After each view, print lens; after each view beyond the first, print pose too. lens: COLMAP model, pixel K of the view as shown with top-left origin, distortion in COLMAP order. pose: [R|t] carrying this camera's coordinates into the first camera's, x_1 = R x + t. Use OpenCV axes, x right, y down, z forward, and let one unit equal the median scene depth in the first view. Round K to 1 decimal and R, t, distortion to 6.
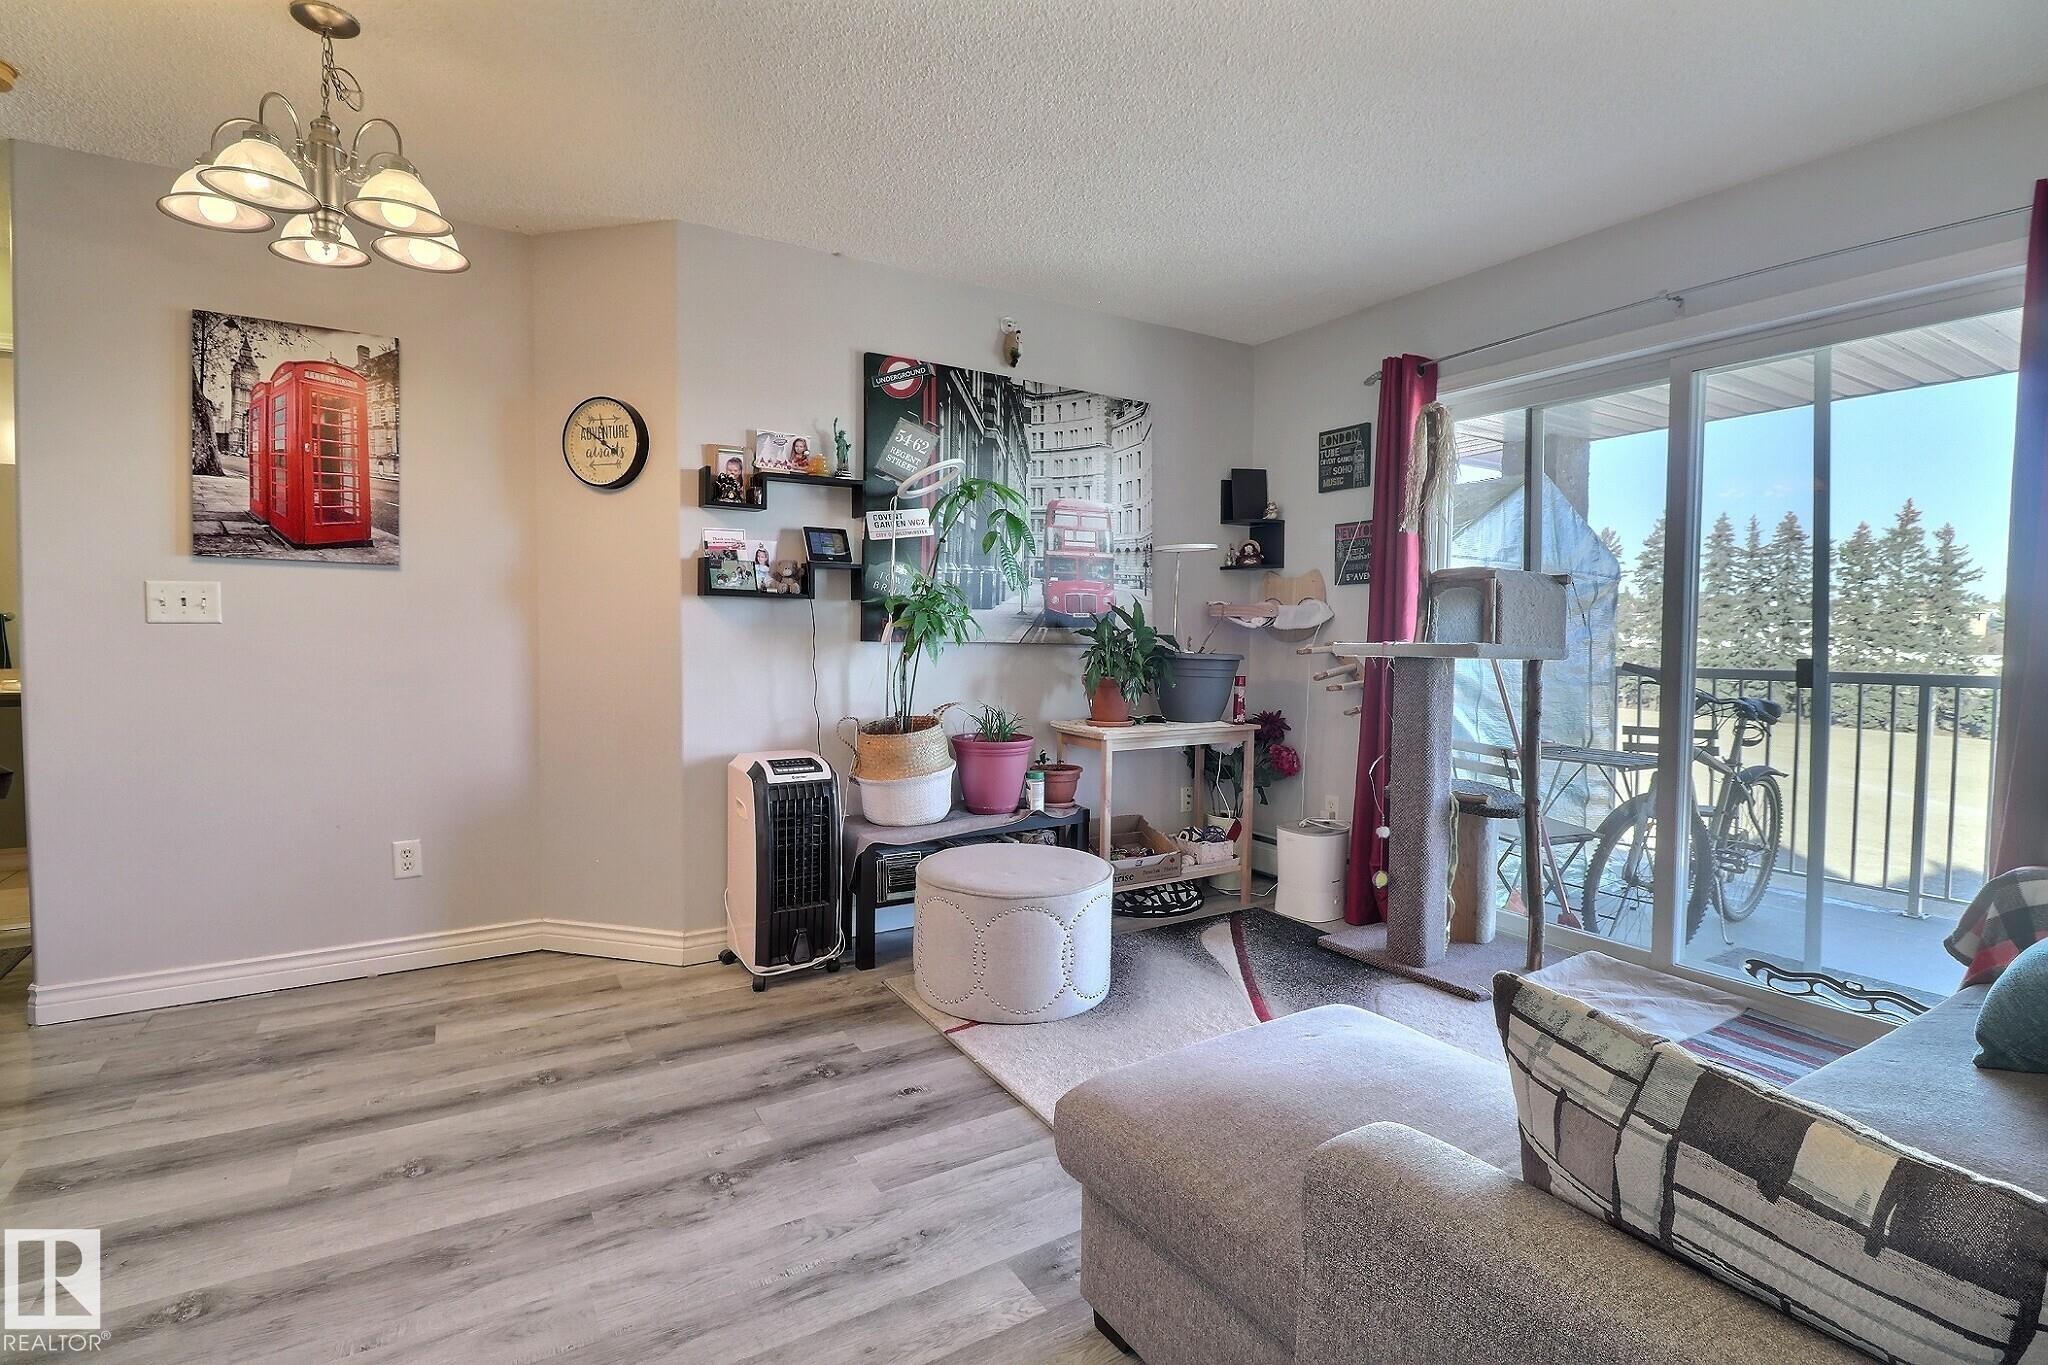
lens RADIAL K [[960.8, 0, 1034.3], [0, 960.8, 673.2], [0, 0, 1]] dist [-0.003564, -0.002939]
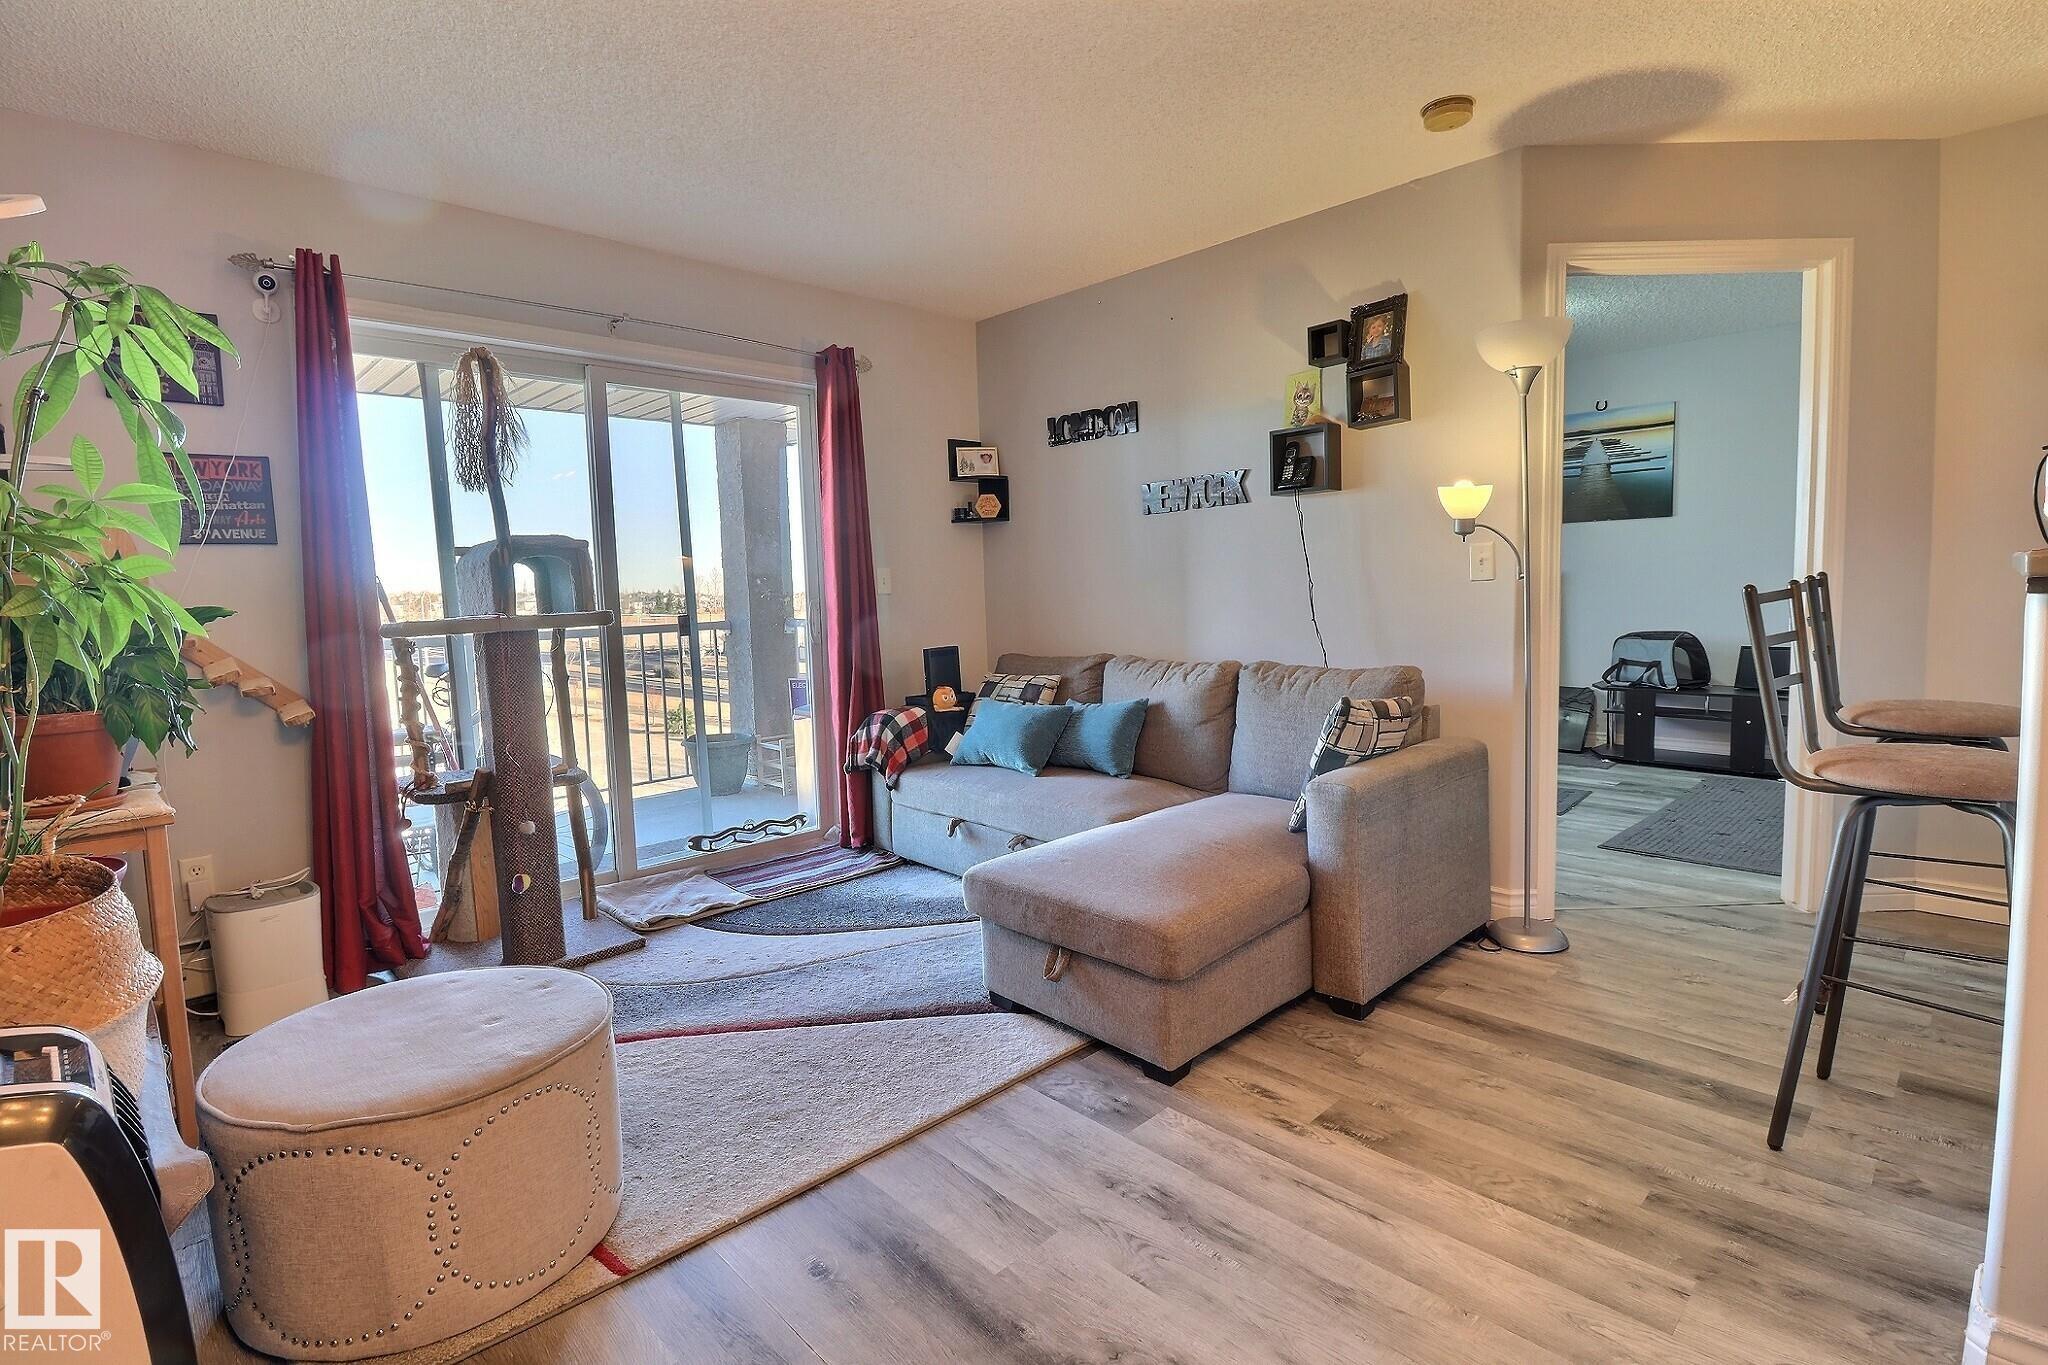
lens RADIAL K [[960.8, 0, 1033.3], [0, 960.8, 675.6], [0, 0, 1]] dist [-0.003564, -0.002939]
pose [[-0.222636, -0.089917, 0.970746, -0.607706], [0.074201, 0.991286, 0.108837, -0.038560], [-0.972074, 0.096262, -0.214024, 0.733404]]
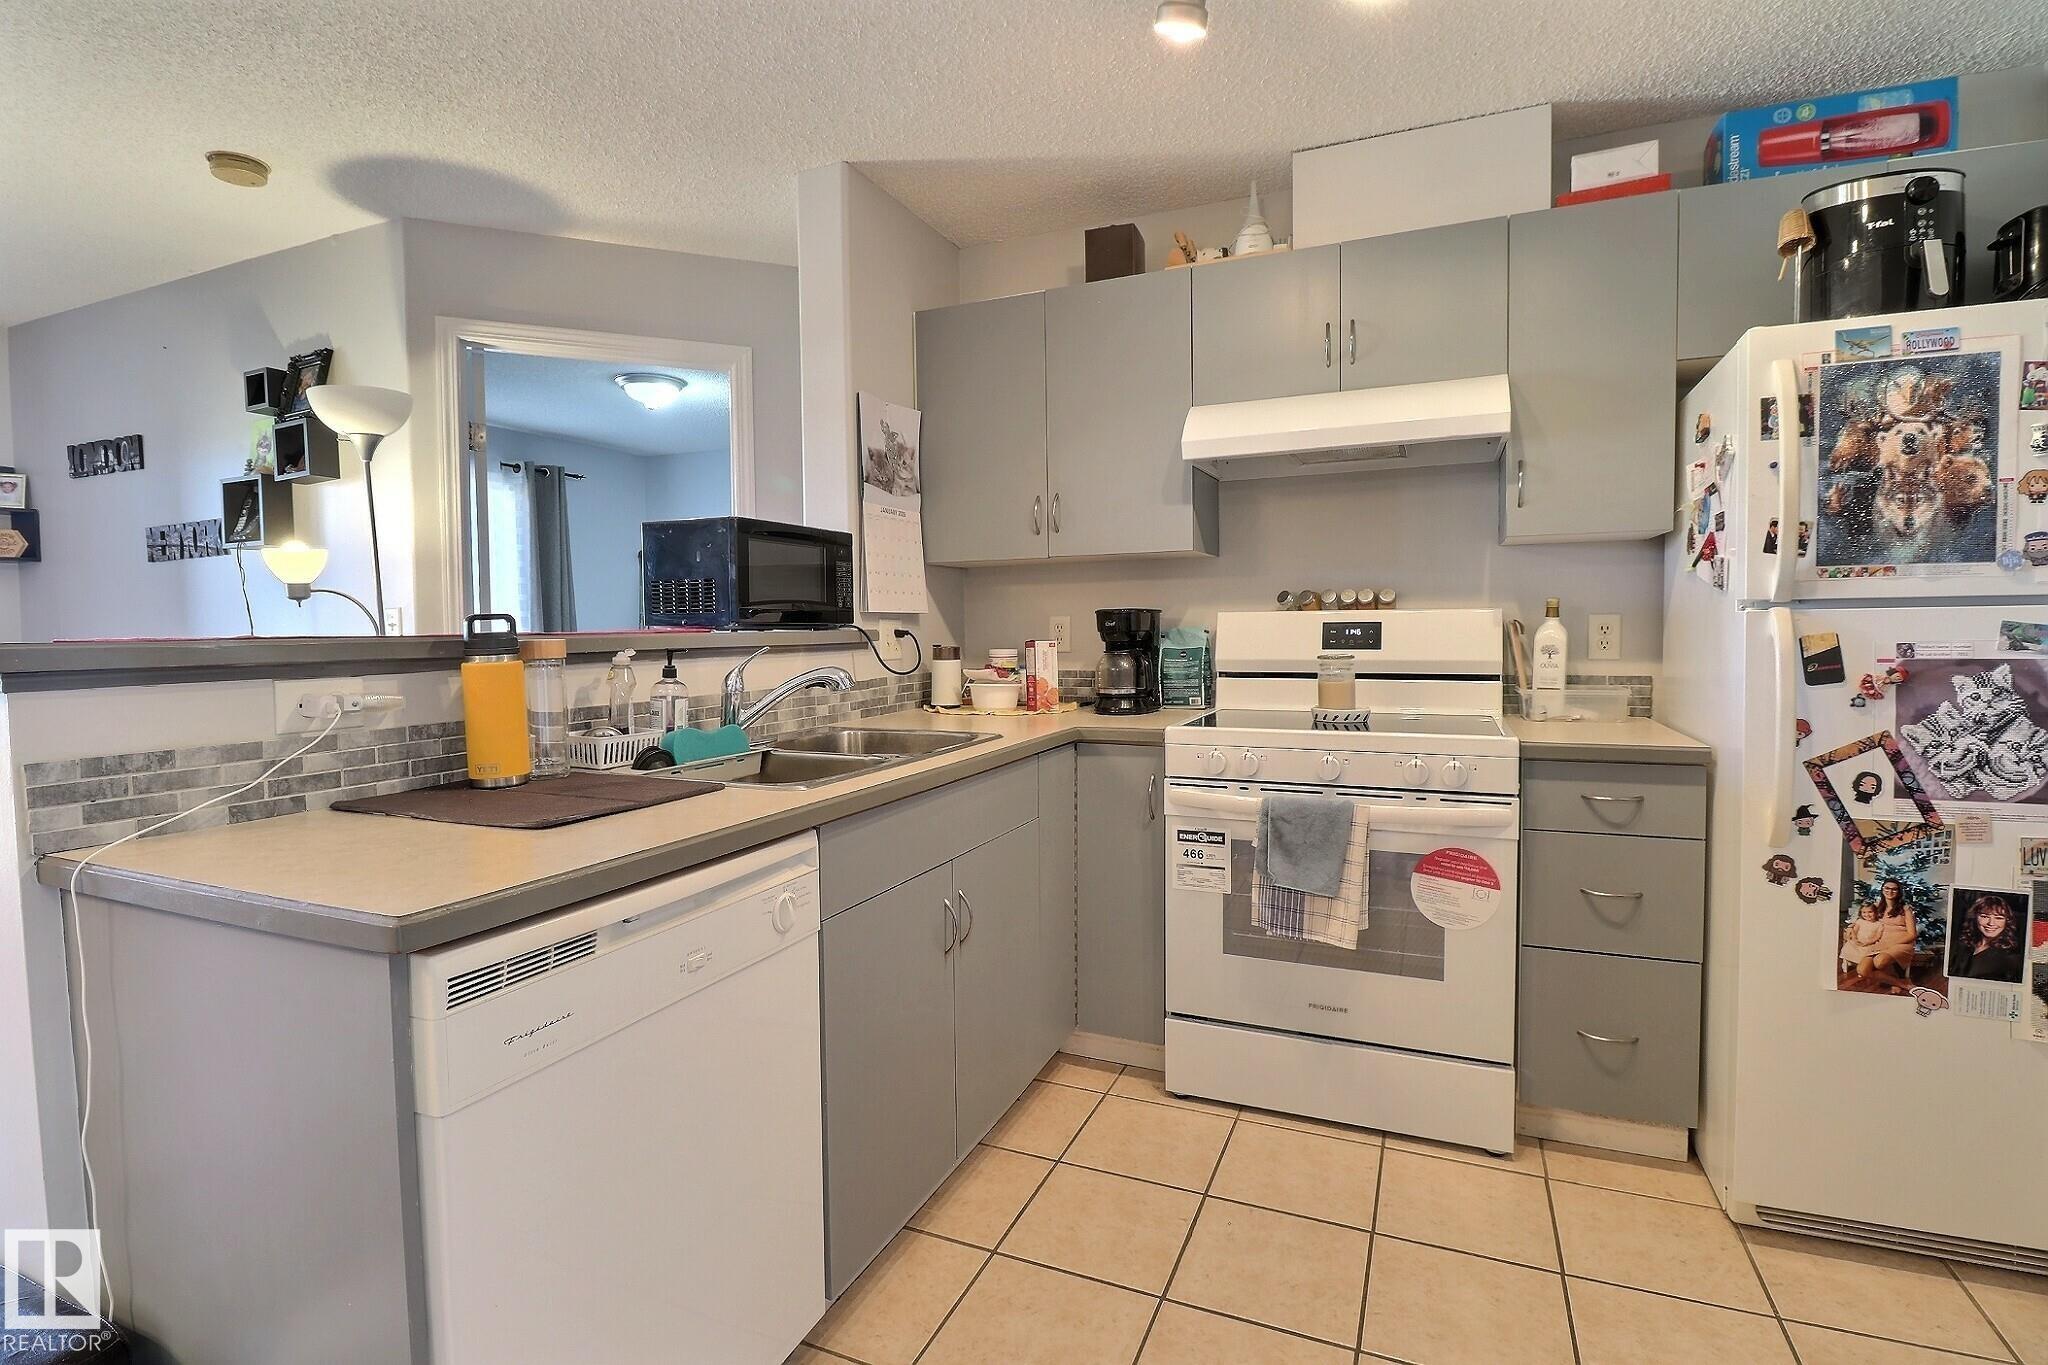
lens RADIAL K [[960.8, 0, 1024.5], [0, 960.8, 683.0], [0, 0, 1]] dist [-0.003564, -0.002939]
pose [[-0.579086, -0.048771, 0.813806, -0.903897], [0.043647, 0.994923, 0.090683, -0.016510], [-0.814097, 0.088034, -0.574017, 0.095546]]
